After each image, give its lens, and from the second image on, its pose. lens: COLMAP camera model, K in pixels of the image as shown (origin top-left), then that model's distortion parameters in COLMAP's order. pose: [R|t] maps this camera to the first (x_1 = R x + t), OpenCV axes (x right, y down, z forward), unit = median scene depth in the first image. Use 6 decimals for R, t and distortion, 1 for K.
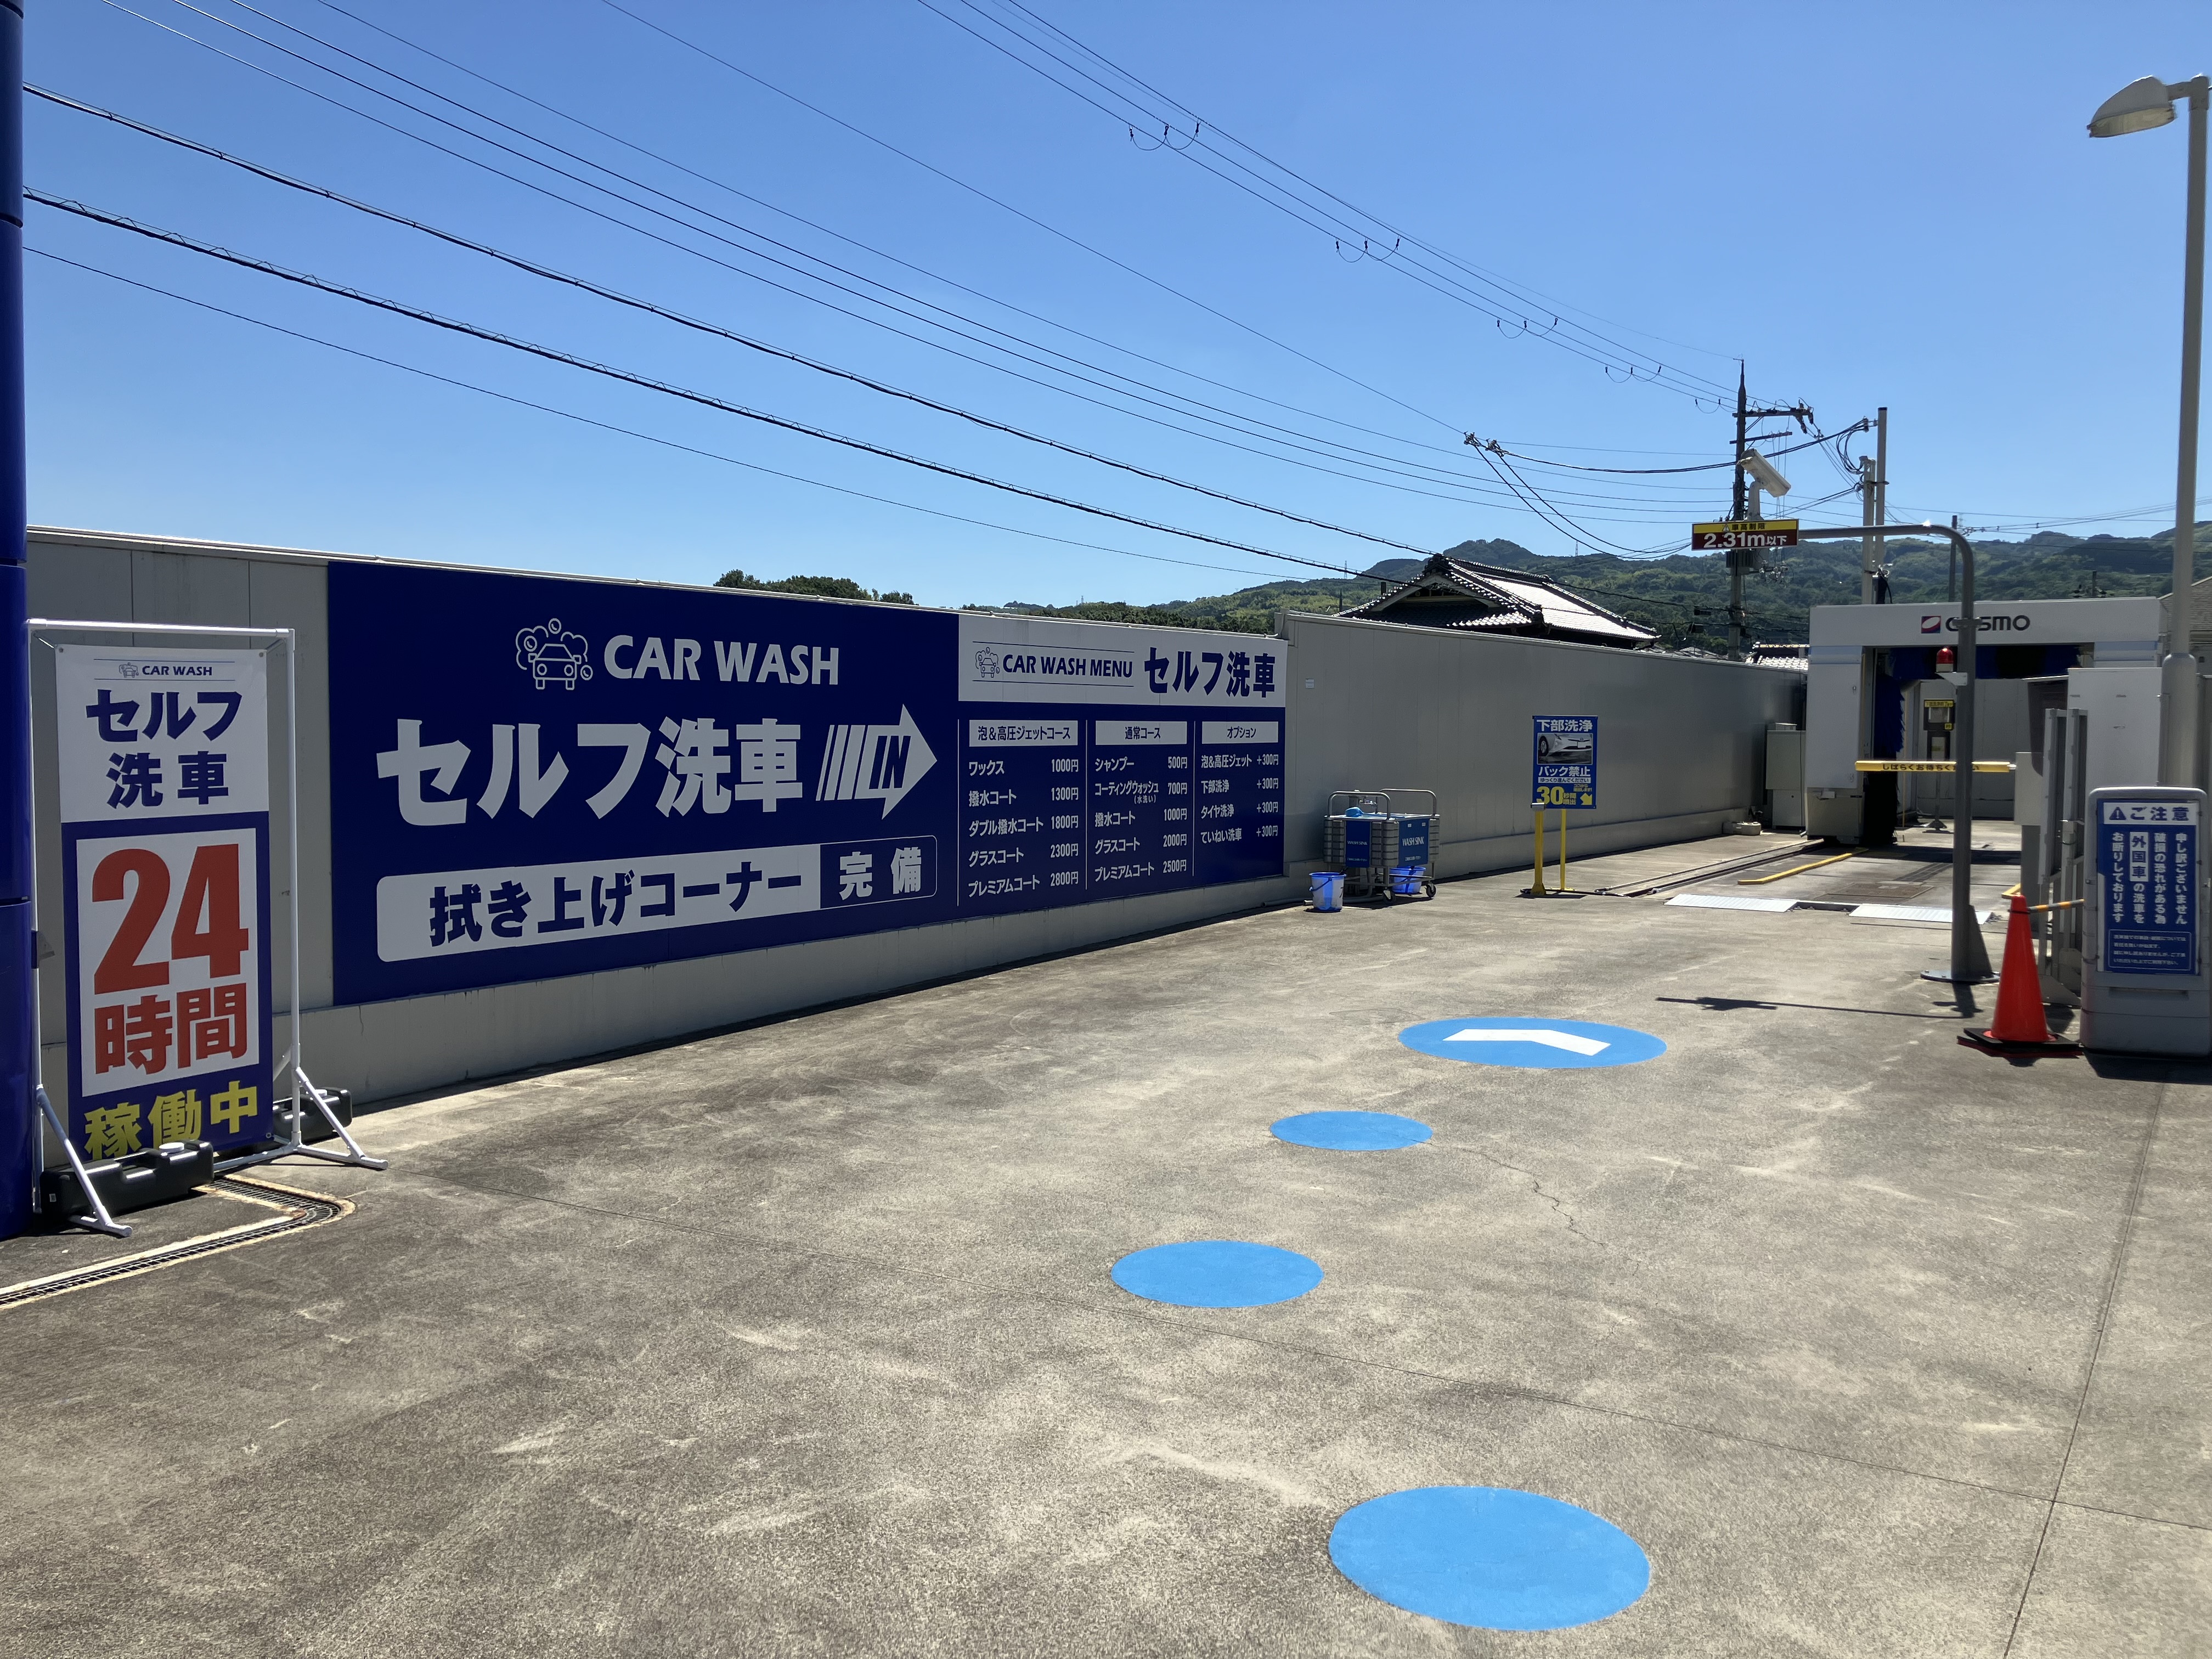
lens RADIAL K [[1818.6, 0, 1109.2], [0, 1818.6, 827.6], [0, 0, 1]] dist [-0.001167, -0.001274]
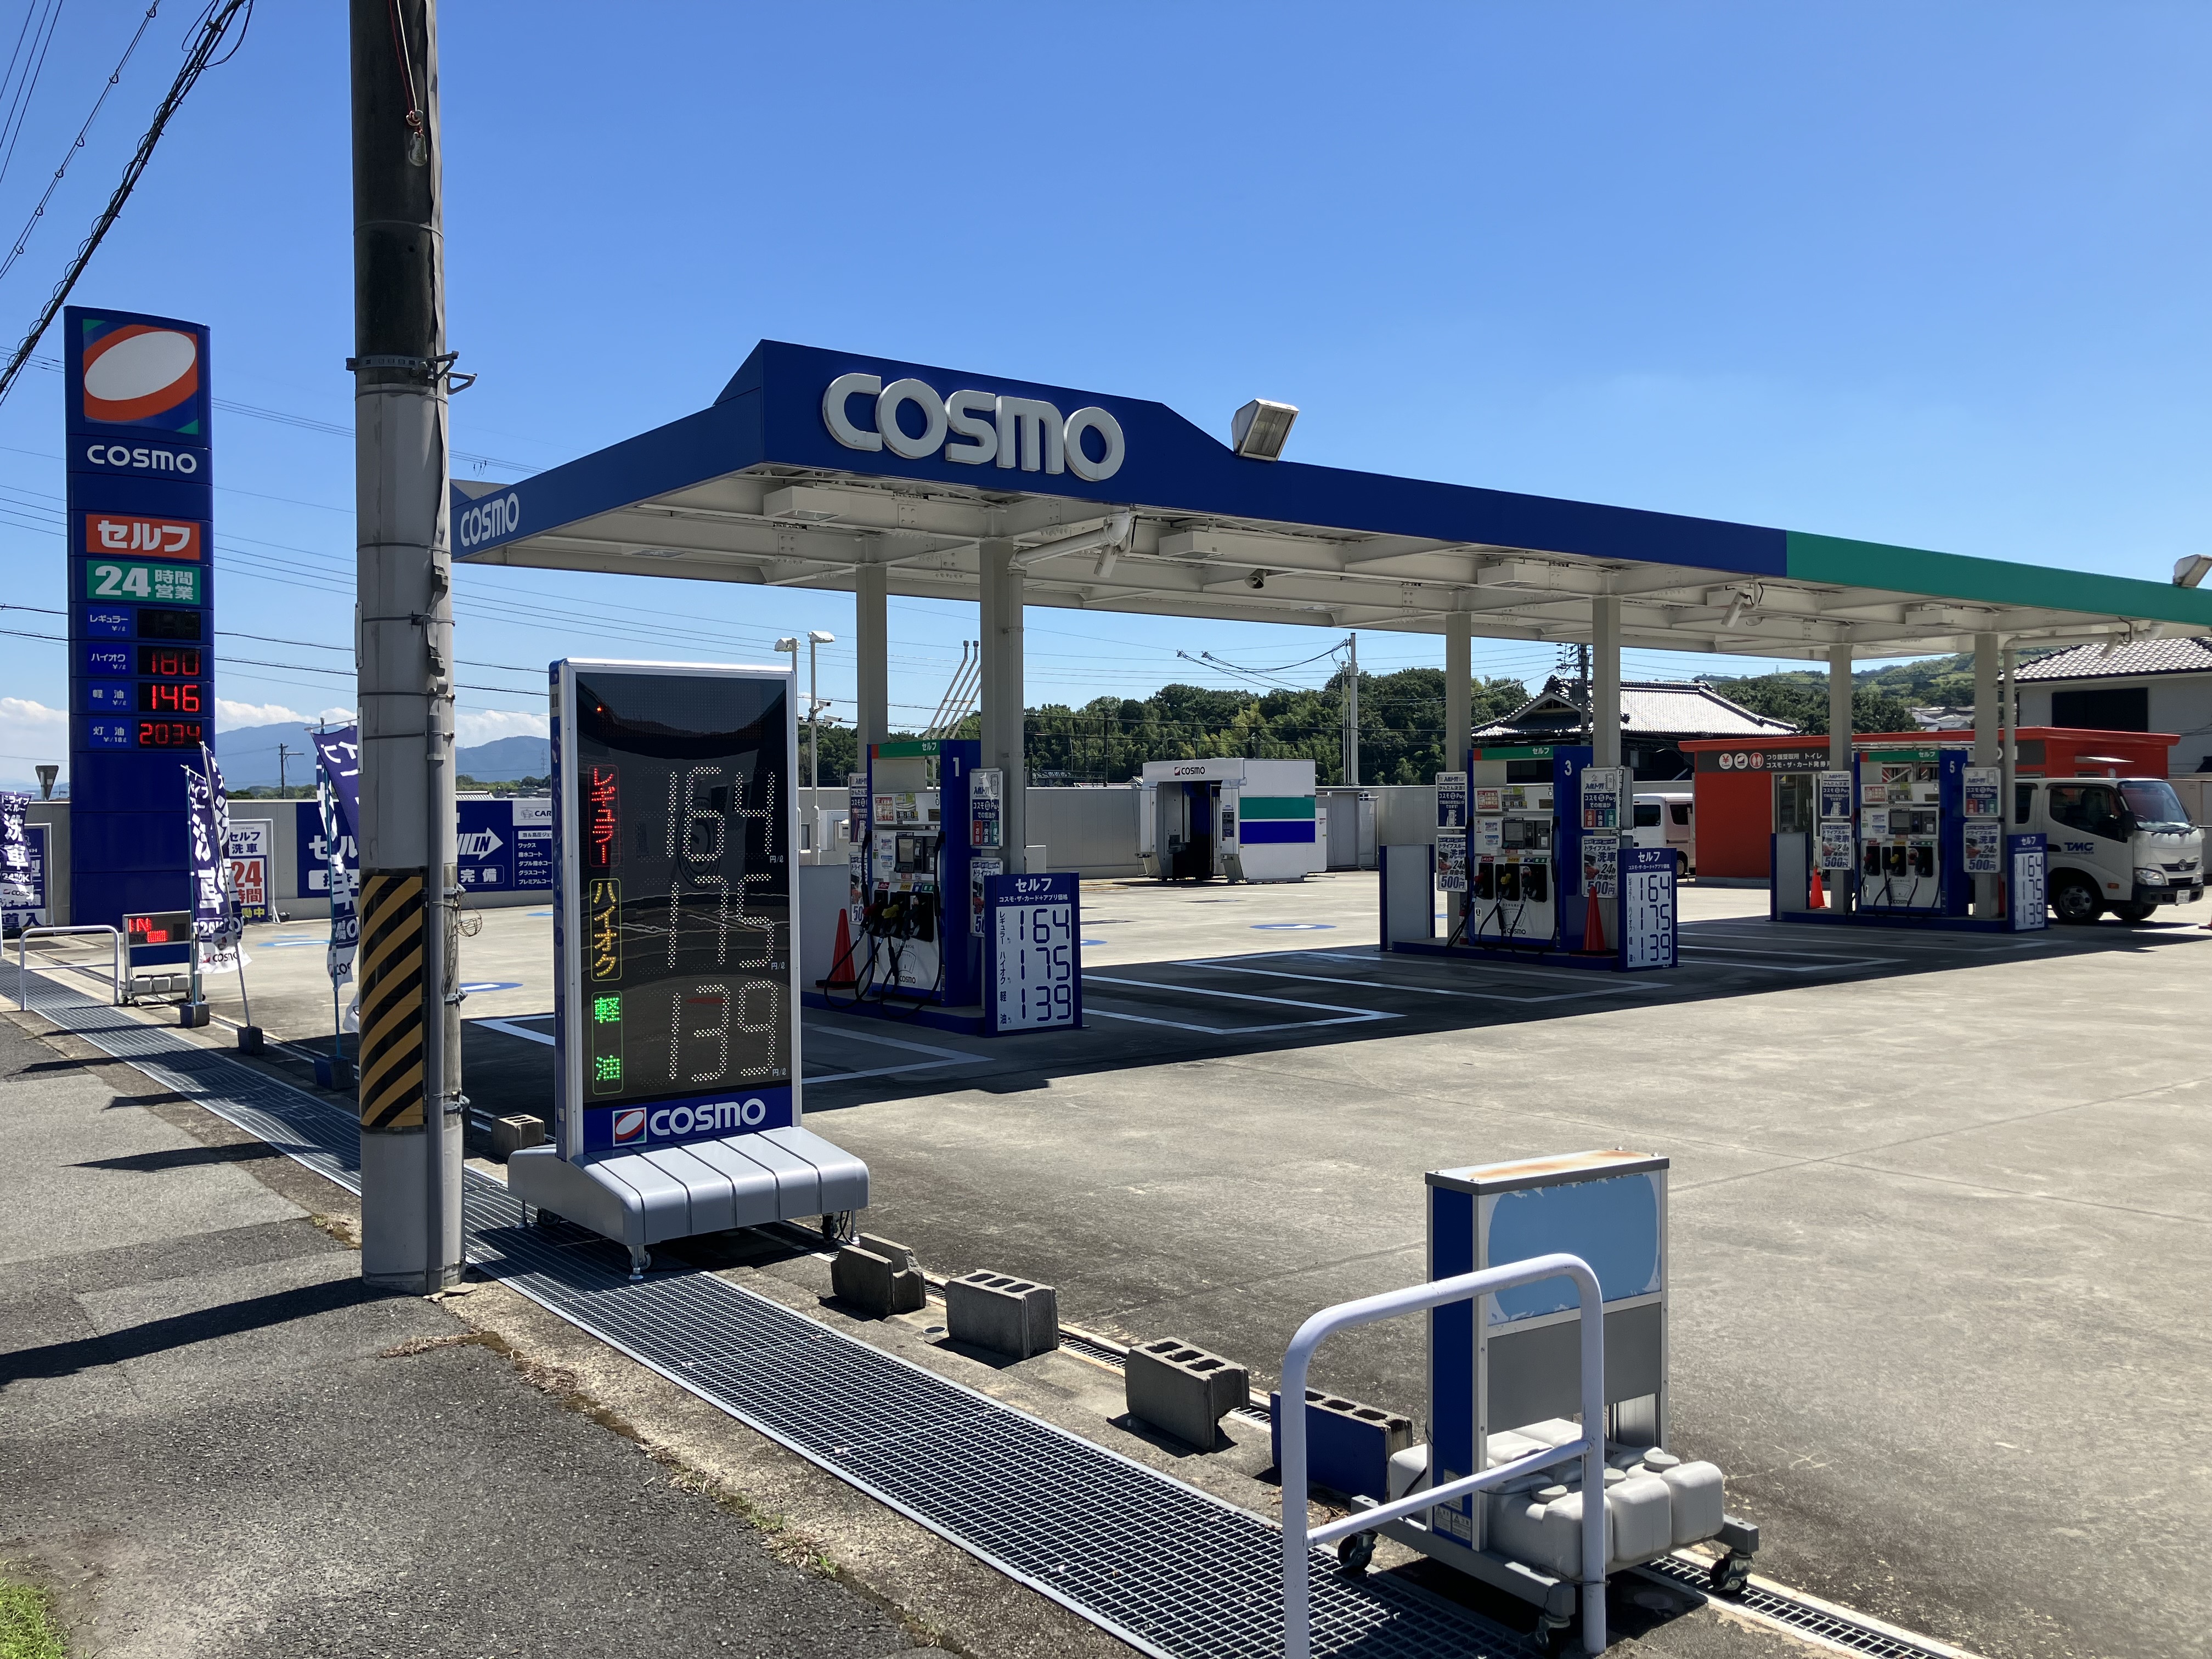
lens RADIAL K [[1818.6, 0, 1103.0], [0, 1818.6, 829.4], [0, 0, 1]] dist [-0.001167, -0.001274]
pose [[0.936480, -0.009866, -0.350582, 2.294066], [-0.005395, 0.999081, -0.042527, 0.080817], [0.350679, 0.041717, 0.935566, -1.922112]]
